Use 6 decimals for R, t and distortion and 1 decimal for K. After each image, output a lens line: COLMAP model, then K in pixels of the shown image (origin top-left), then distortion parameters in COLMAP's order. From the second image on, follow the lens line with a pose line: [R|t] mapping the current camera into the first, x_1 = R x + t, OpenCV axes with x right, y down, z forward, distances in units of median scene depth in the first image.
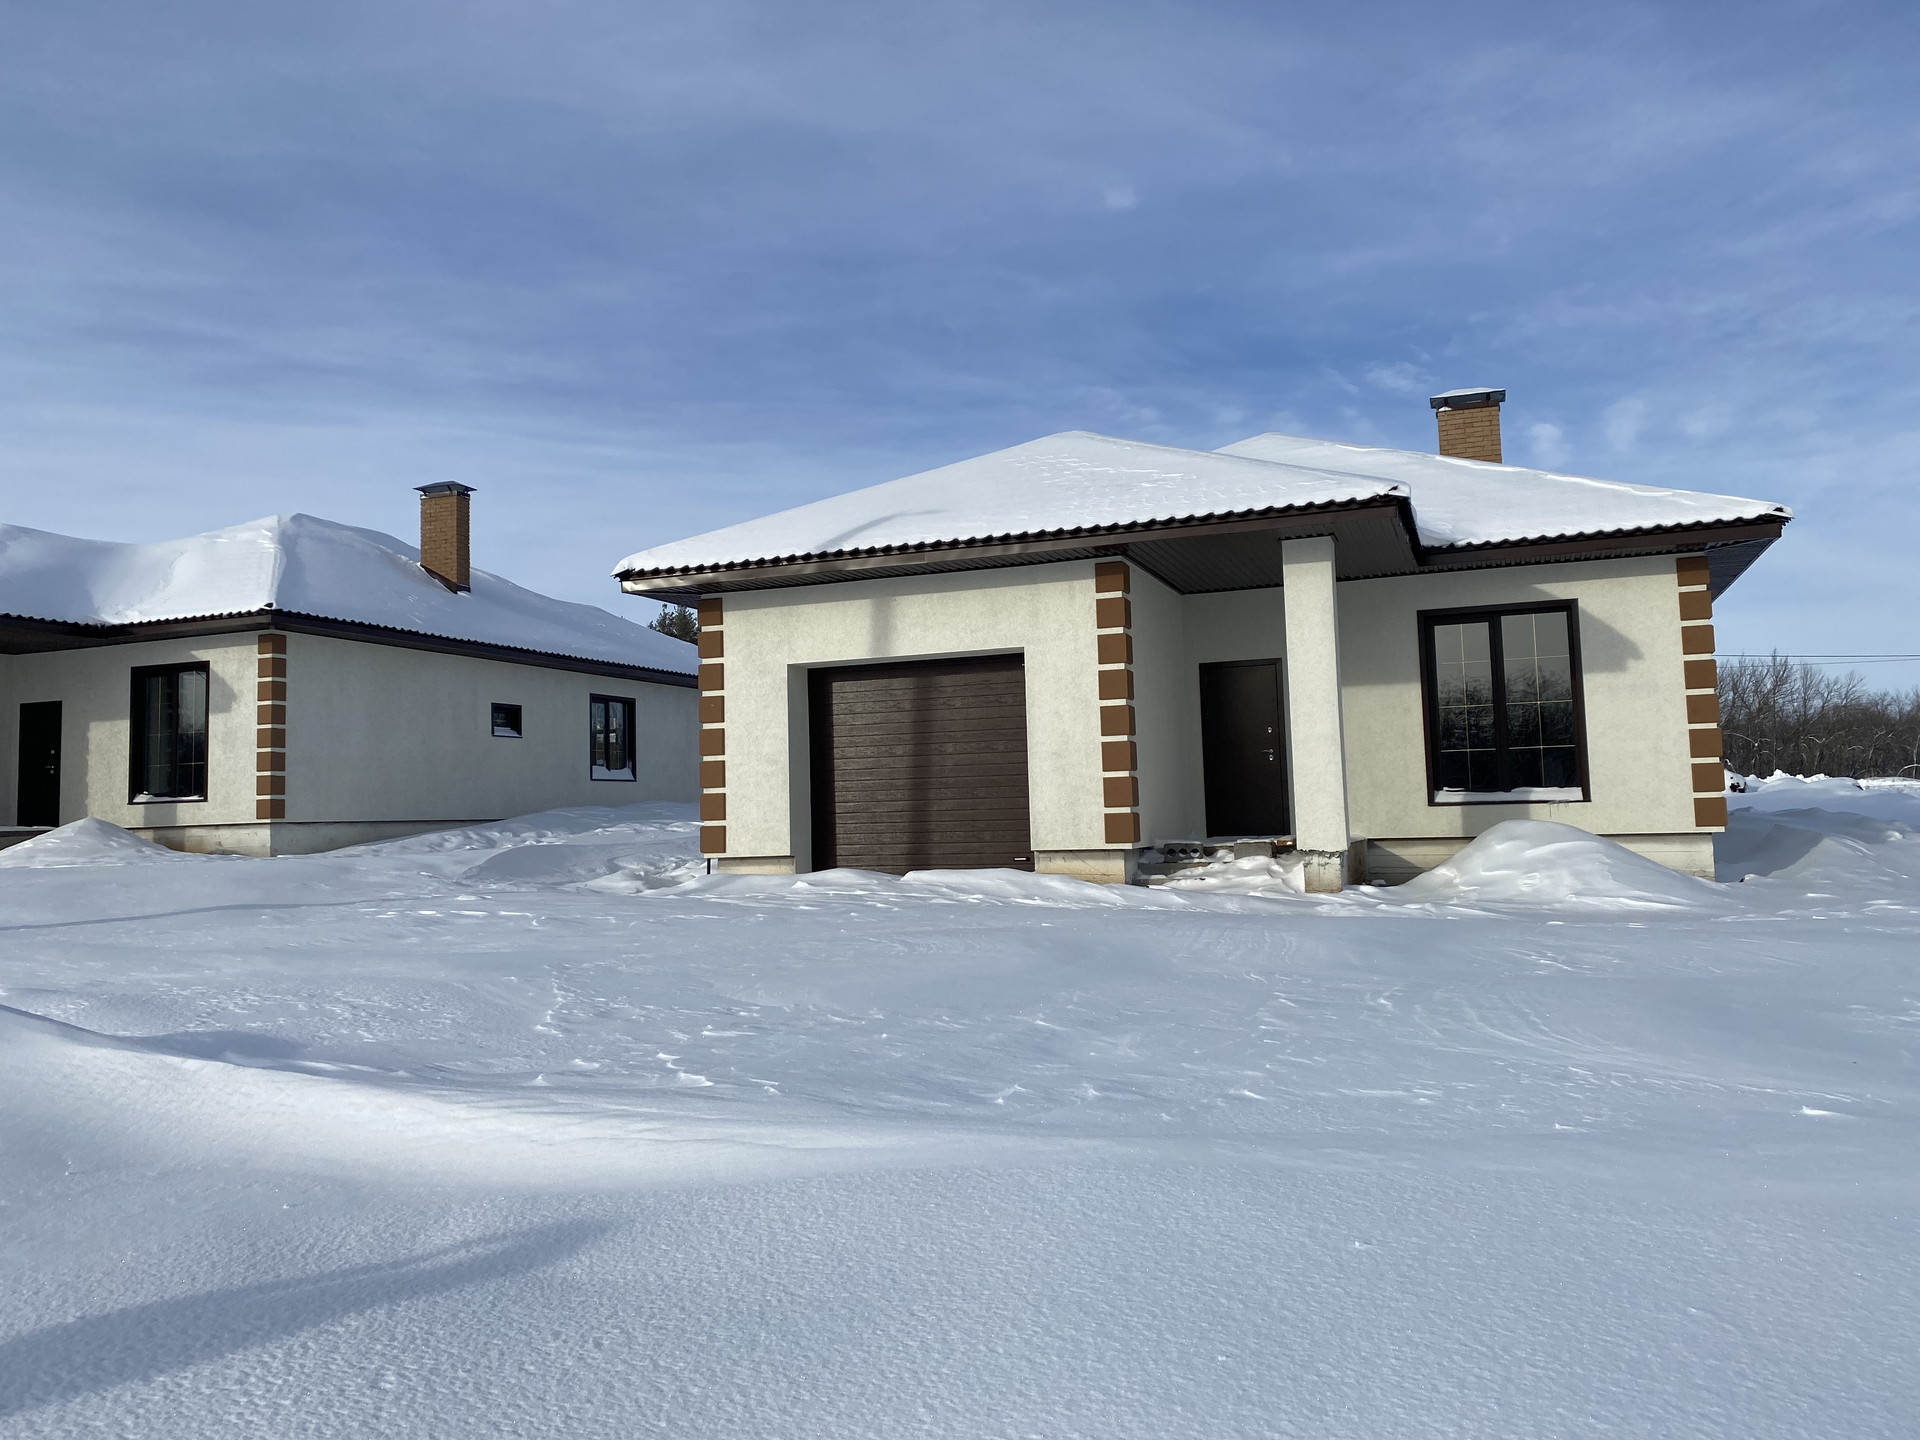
lens RADIAL K [[1468.1, 0, 957.7], [0, 1468.1, 706.1], [0, 0, 1]] dist [0.090241, -0.150669]
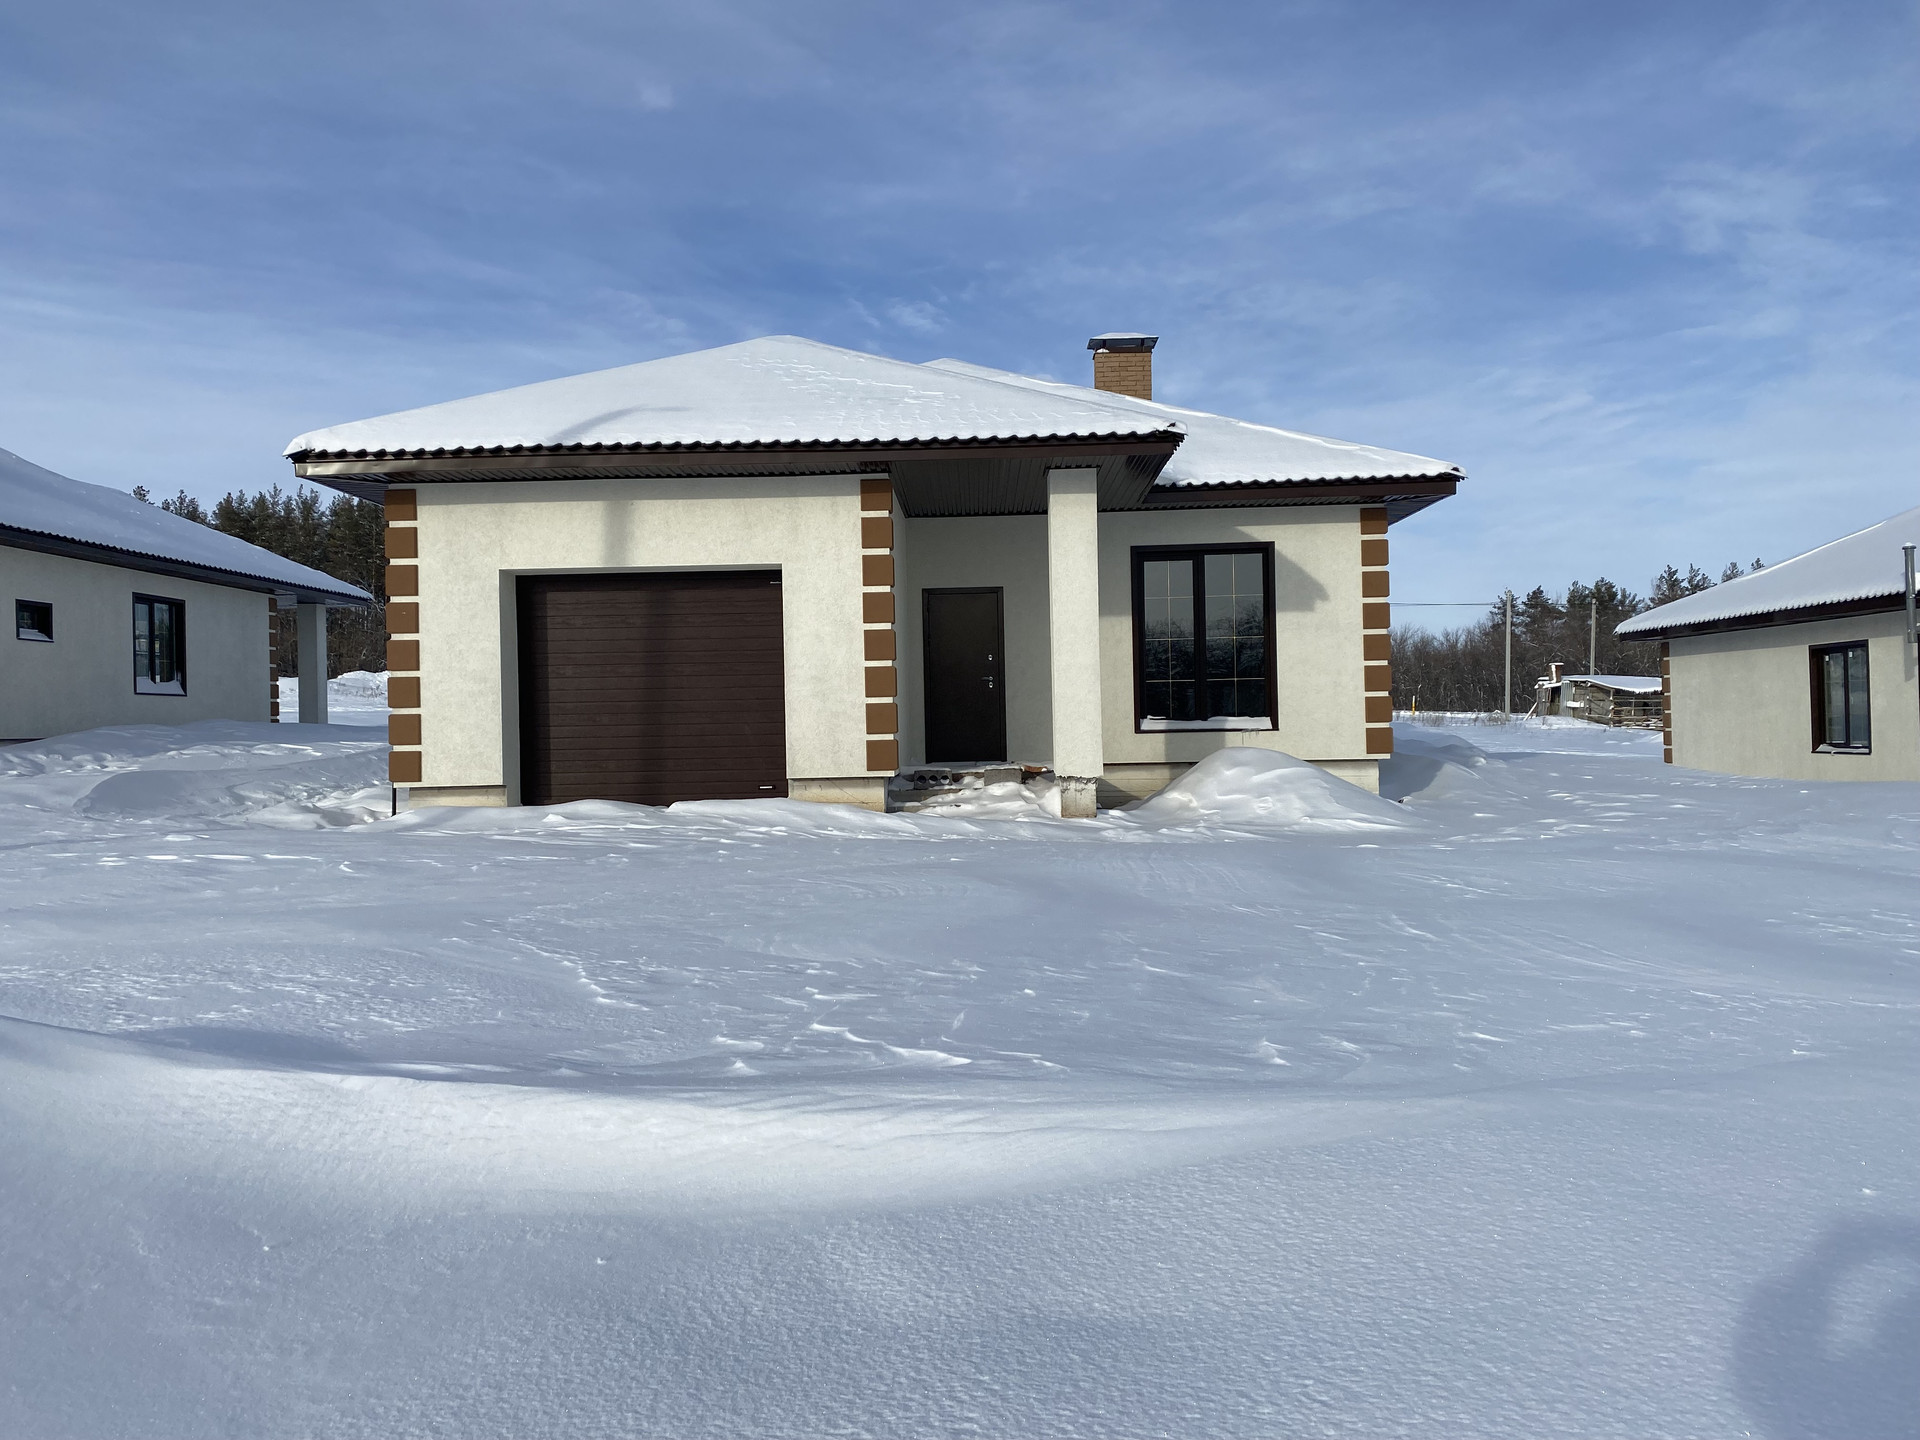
lens RADIAL K [[1460.2, 0, 983.8], [0, 1460.2, 721.4], [0, 0, 1]] dist [0.138414, -0.287583]
pose [[0.944934, 0.009912, 0.327112, -0.133130], [-0.030634, 0.997831, 0.058259, 0.001881], [-0.325825, -0.065072, 0.943188, 0.059152]]
